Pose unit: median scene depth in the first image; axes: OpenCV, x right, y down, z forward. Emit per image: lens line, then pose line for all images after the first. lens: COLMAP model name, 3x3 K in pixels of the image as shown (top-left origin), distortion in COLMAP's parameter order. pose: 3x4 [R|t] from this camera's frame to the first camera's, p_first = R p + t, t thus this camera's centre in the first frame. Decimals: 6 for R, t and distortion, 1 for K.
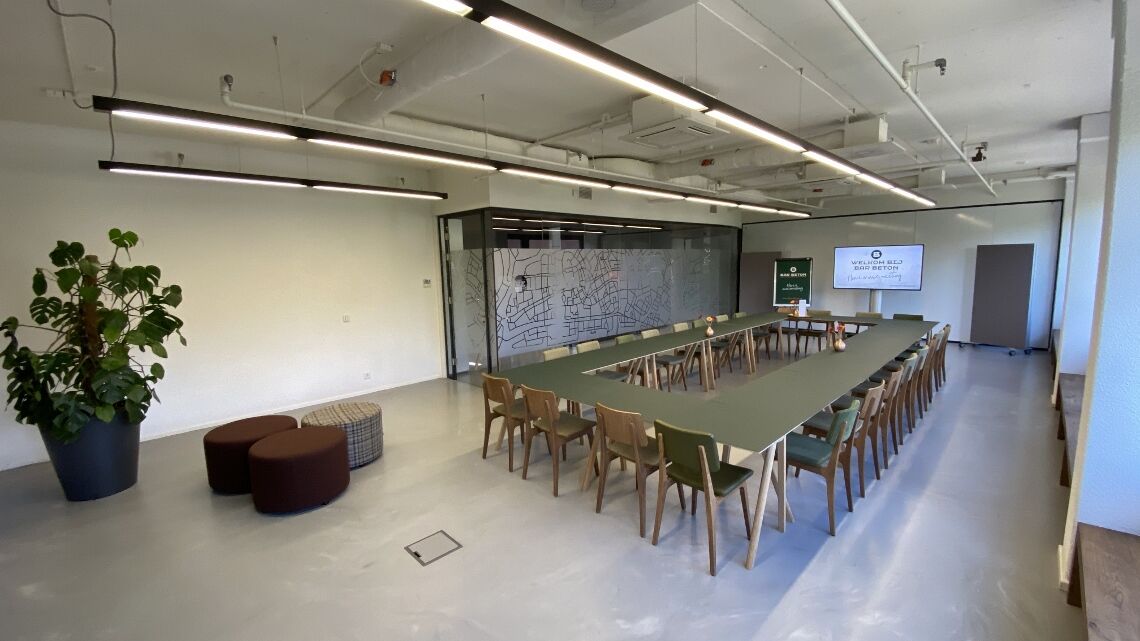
lens RADIAL K [[463.3, 0, 567.8], [0, 463.3, 322.4], [0, 0, 1]] dist [0.024058, -0.024607]
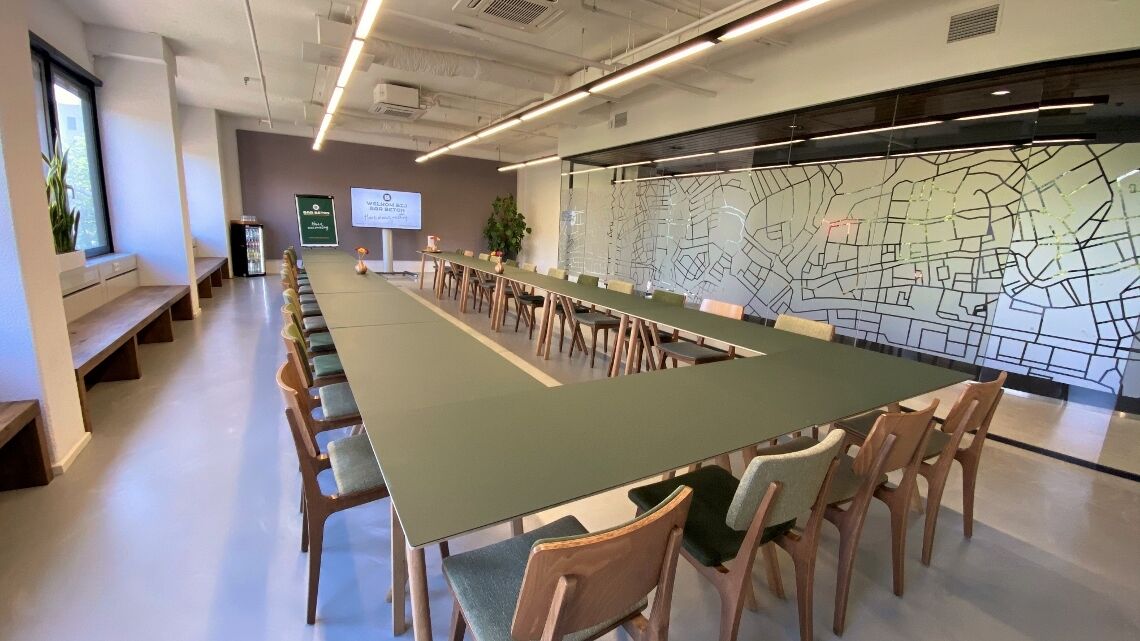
lens RADIAL K [[463.3, 0, 567.8], [0, 463.3, 322.4], [0, 0, 1]] dist [0.024058, -0.024607]
pose [[-0.249973, 0.201358, -0.947084, 0.593525], [-0.172261, 0.953284, 0.248143, -0.058293], [0.952806, 0.225175, -0.203609, 0.776771]]
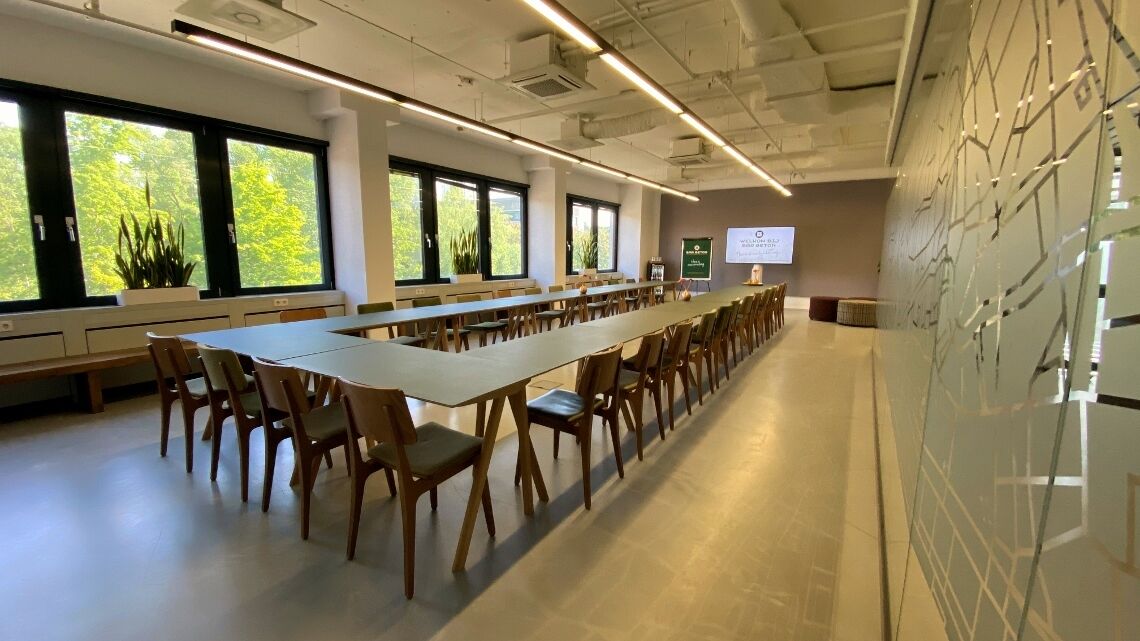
lens RADIAL K [[463.3, 0, 567.8], [0, 463.3, 322.4], [0, 0, 1]] dist [0.024058, -0.024607]
pose [[-0.975489, 0.043958, -0.215613, 0.211060], [-0.017581, 0.961142, 0.275495, -0.105275], [0.219345, 0.272533, -0.936810, 1.238429]]
